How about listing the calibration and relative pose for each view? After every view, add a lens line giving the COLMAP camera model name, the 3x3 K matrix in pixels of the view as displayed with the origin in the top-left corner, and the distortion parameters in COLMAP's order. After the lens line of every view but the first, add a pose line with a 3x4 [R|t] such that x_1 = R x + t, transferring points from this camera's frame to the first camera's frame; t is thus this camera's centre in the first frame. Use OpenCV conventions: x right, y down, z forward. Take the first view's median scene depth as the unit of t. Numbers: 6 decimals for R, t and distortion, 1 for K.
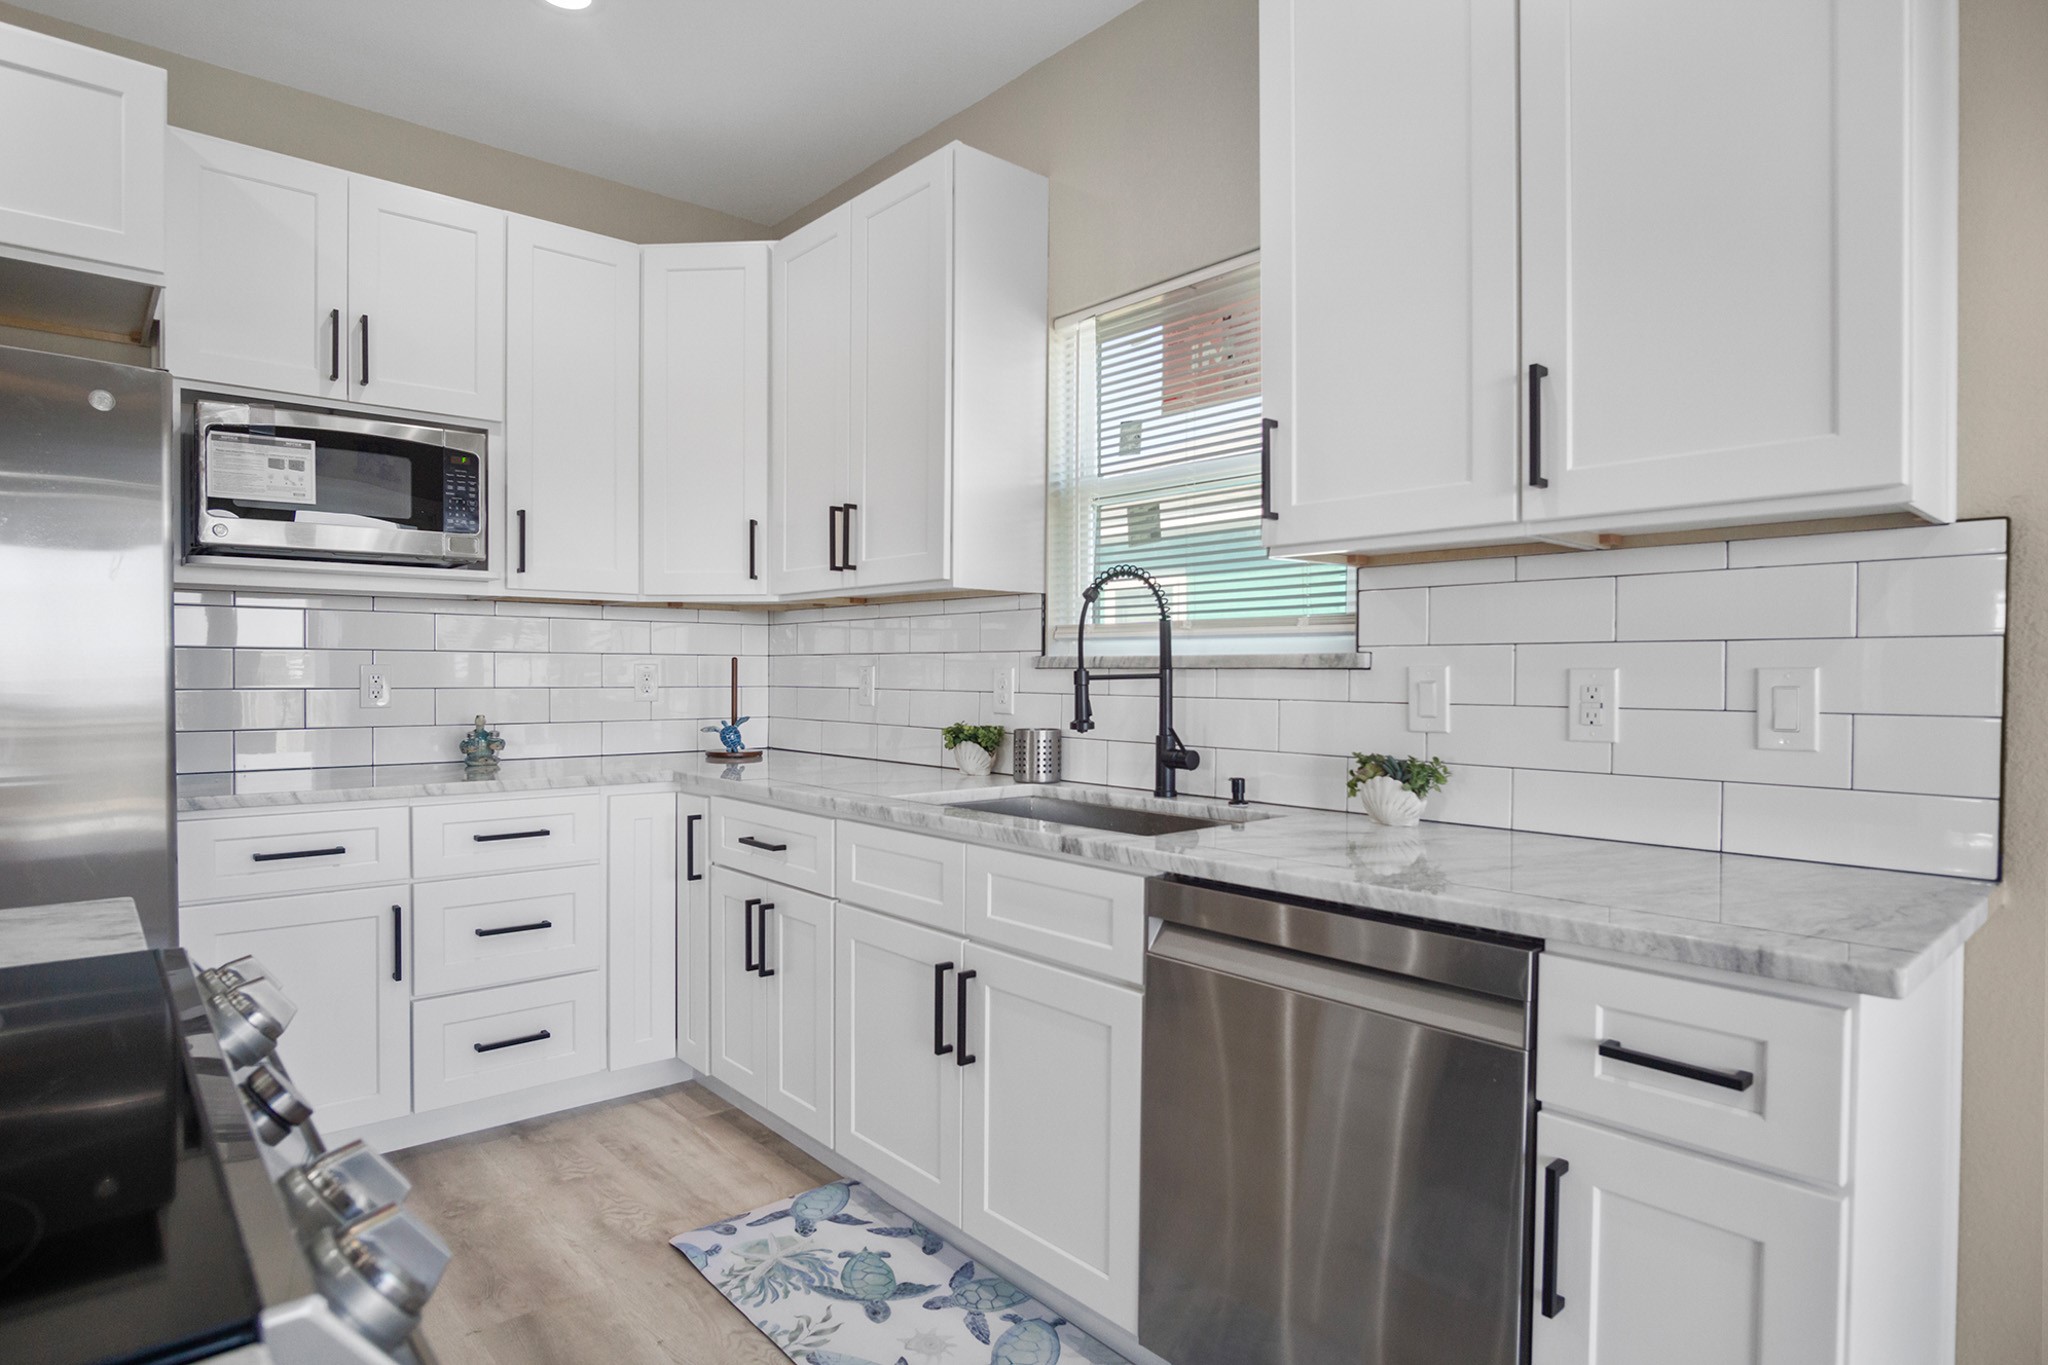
lens RADIAL K [[1082.2, 0, 1024.0], [0, 1082.2, 682.5], [0, 0, 1]] dist [-0.004264, 0.000115]
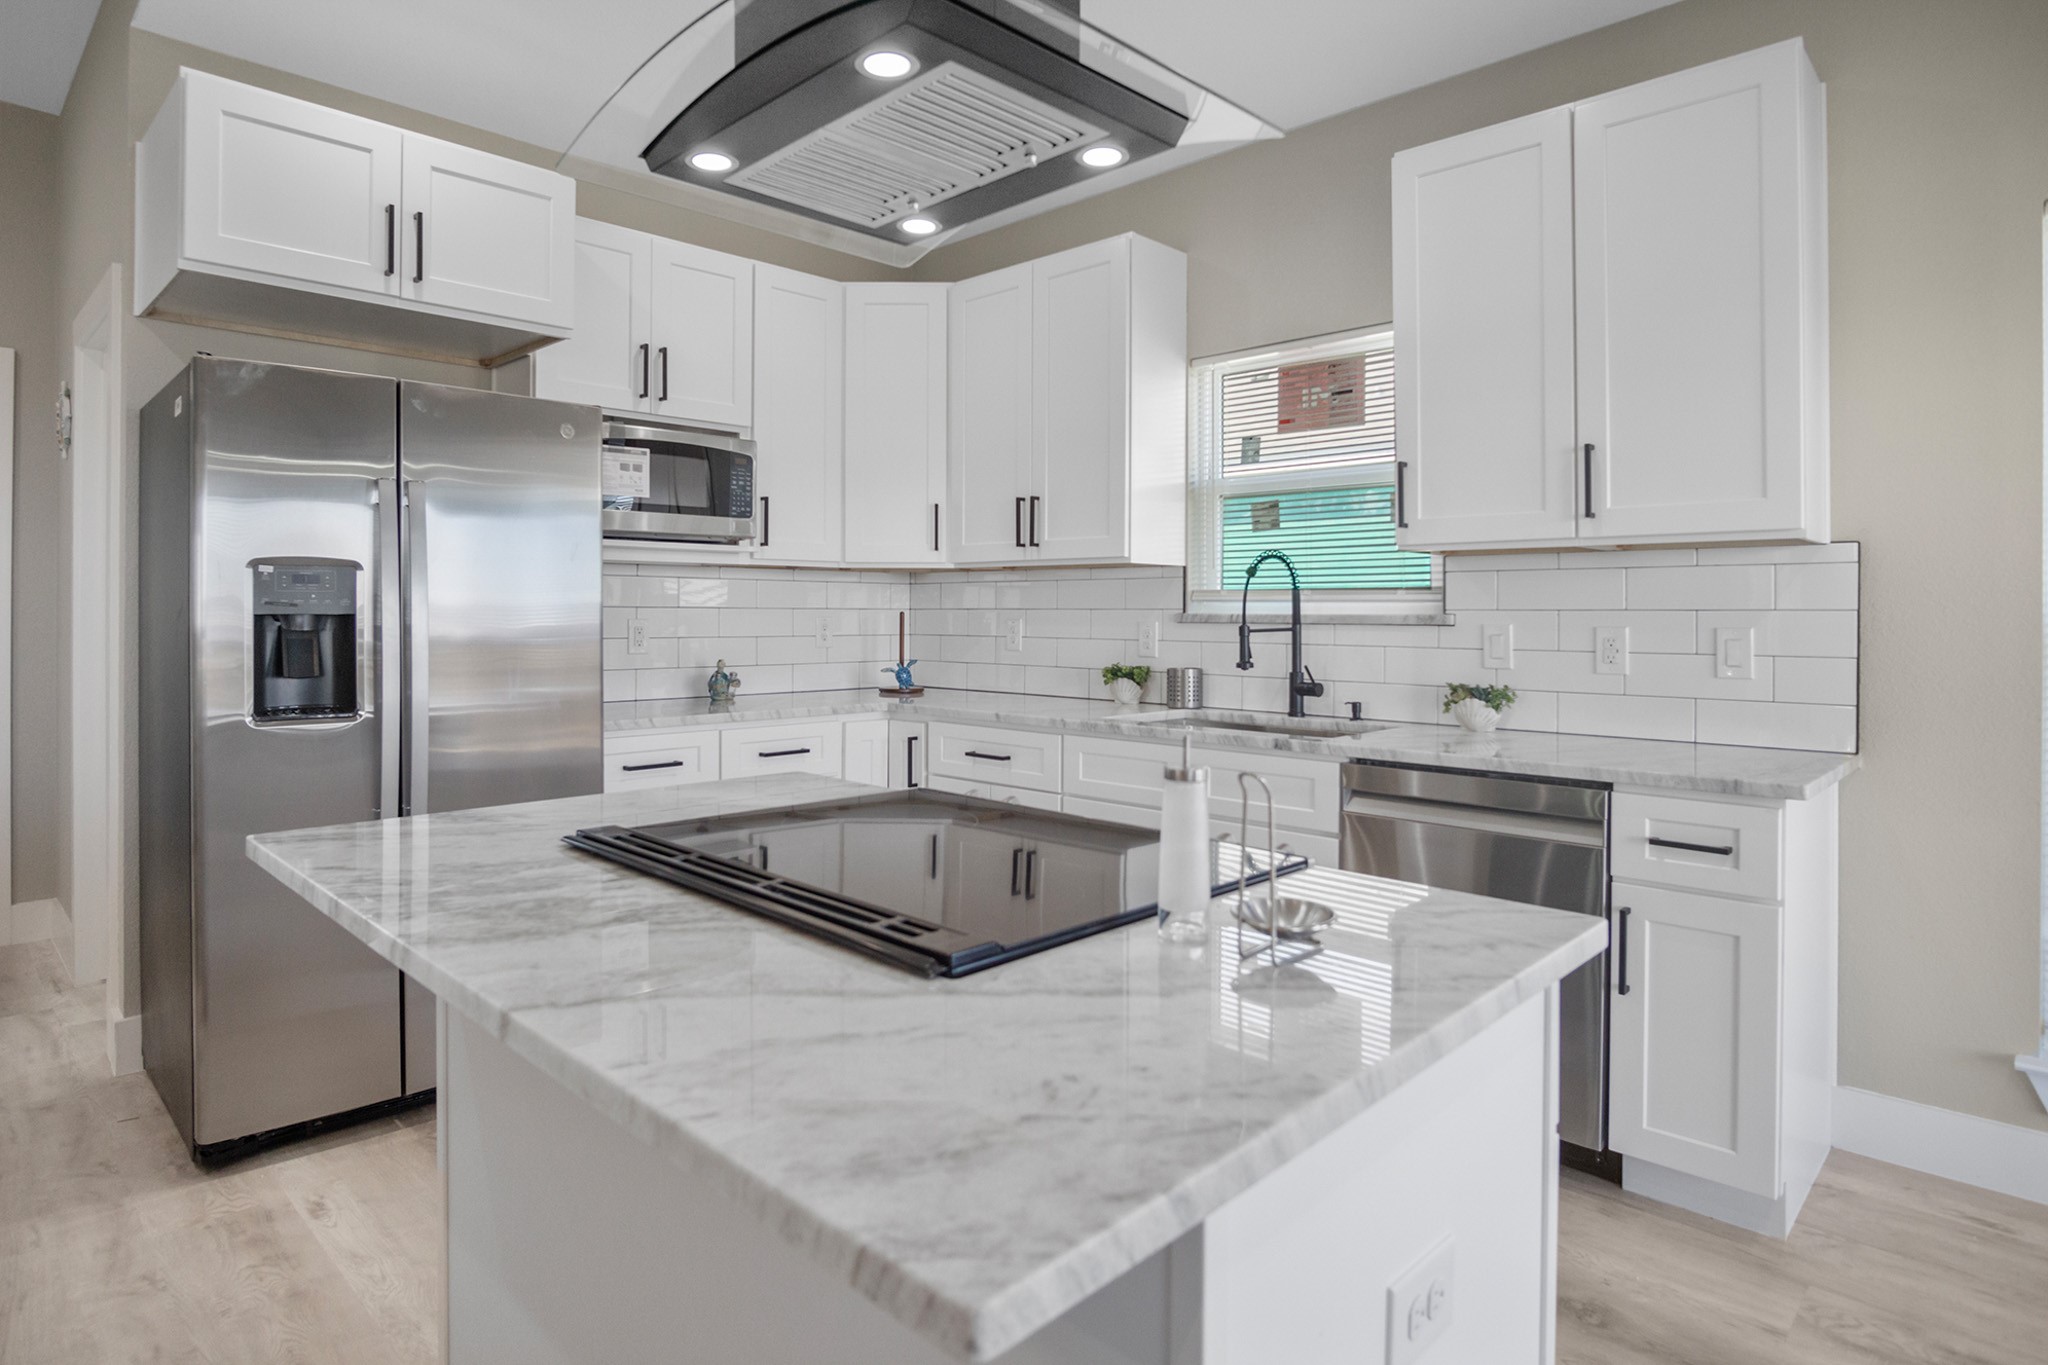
lens RADIAL K [[1116.5, 0, 1025.8], [0, 1116.5, 602.6], [0, 0, 1]] dist [0.001710, 0.000111]
pose [[0.996455, 0.000709, 0.084121, -0.334752], [0.000835, 0.999832, -0.018321, -0.014307], [-0.084119, 0.018326, 0.996287, -0.395531]]
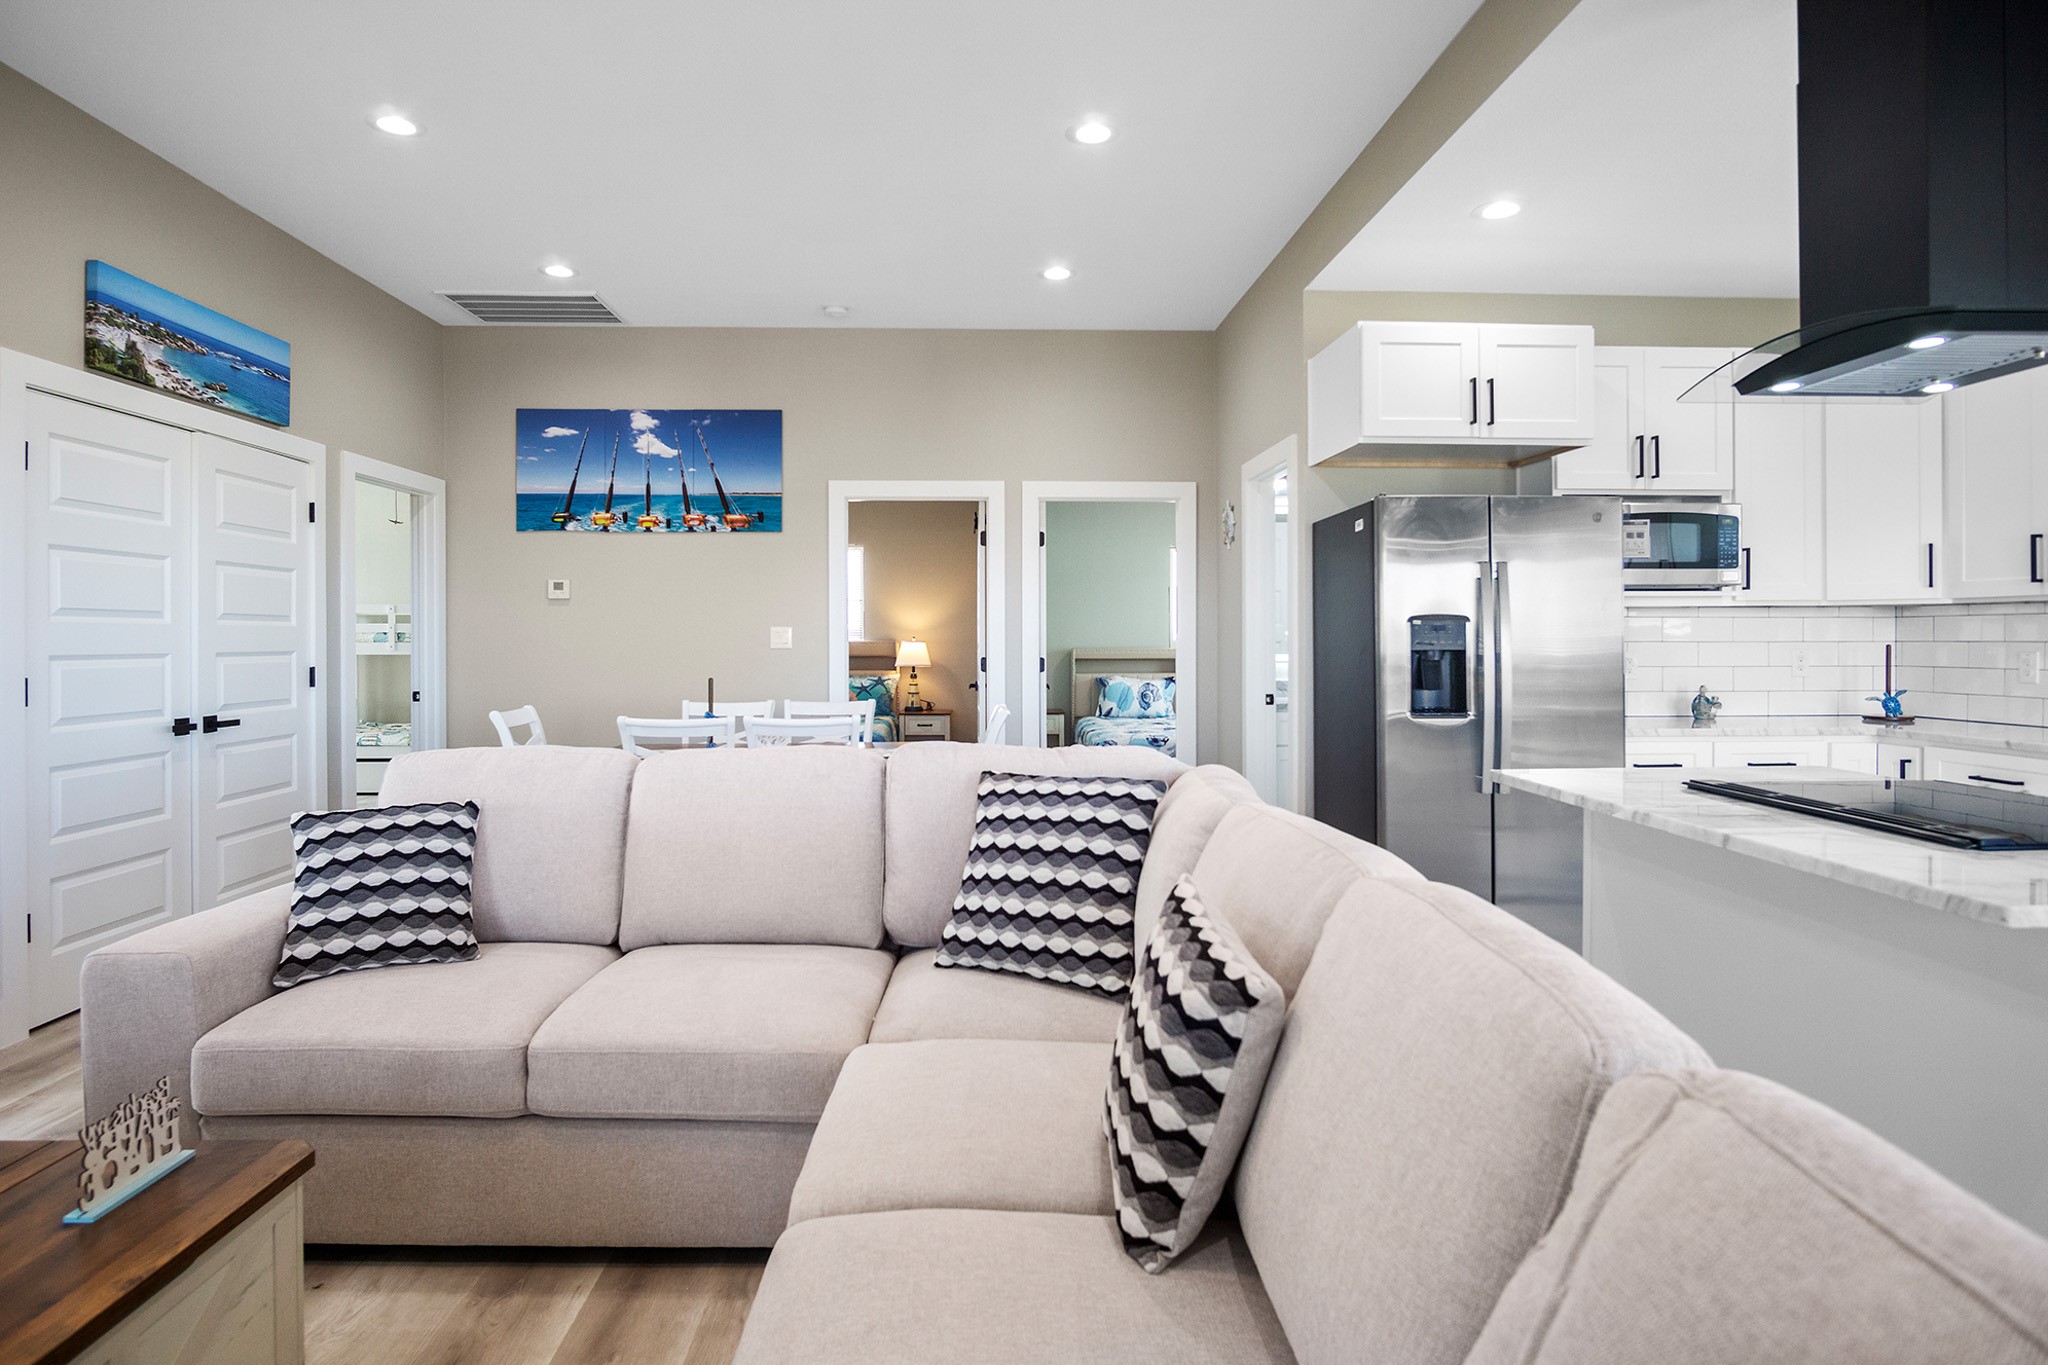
lens RADIAL K [[1095.5, 0, 1018.8], [0, 1095.5, 647.1], [0, 0, 1]] dist [-0.021553, 0.000353]
pose [[0.778881, -0.000889, -0.627171, -0.382059], [-0.000487, 0.999998, -0.002023, -0.024201], [0.627172, 0.001881, 0.778879, -0.966668]]
